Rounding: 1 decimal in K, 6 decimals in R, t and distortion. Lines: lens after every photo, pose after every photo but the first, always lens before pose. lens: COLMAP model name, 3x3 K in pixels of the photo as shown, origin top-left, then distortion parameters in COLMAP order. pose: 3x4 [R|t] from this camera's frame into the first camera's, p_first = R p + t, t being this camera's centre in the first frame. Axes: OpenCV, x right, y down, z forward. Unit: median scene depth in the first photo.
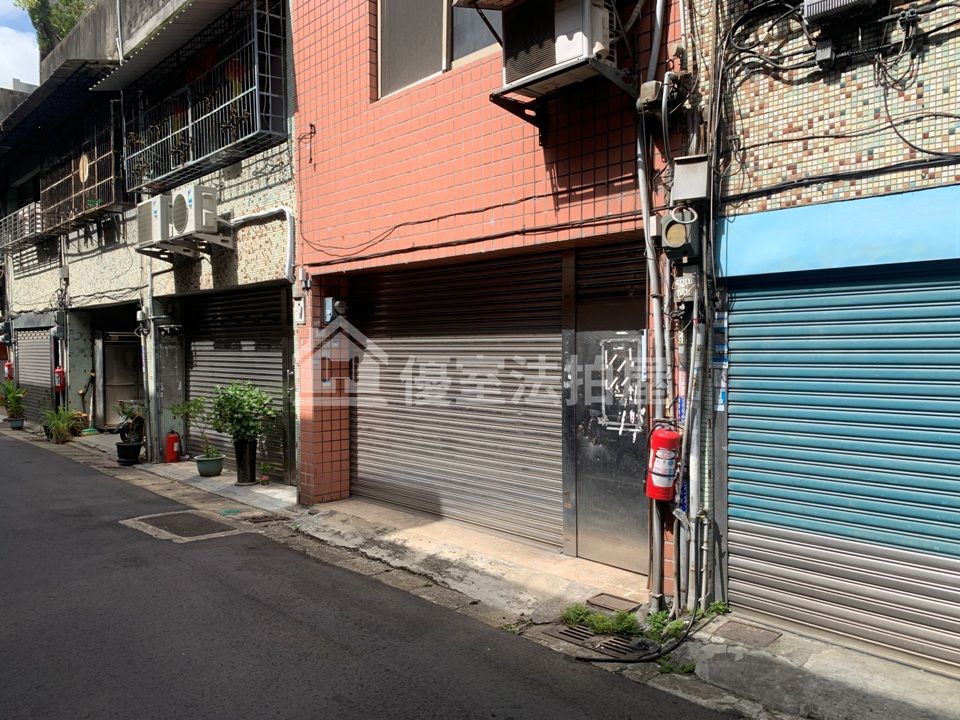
lens RADIAL K [[734.8, 0, 485.6], [0, 734.8, 372.1], [0, 0, 1]] dist [0.034446, -0.045253]
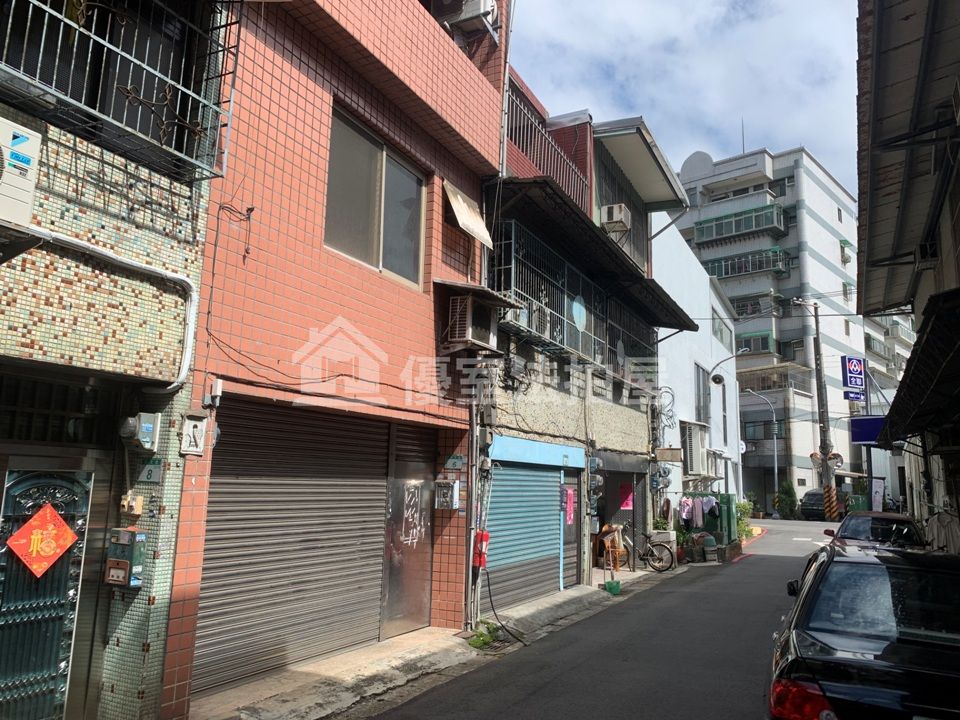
lens RADIAL K [[747.4, 0, 500.4], [0, 747.4, 357.7], [0, 0, 1]] dist [0.077898, -0.116387]
pose [[-0.365950, 0.151954, 0.918145, -1.245046], [0.012913, 0.987314, -0.158254, -0.048325], [-0.930545, -0.046057, -0.363269, 1.214922]]
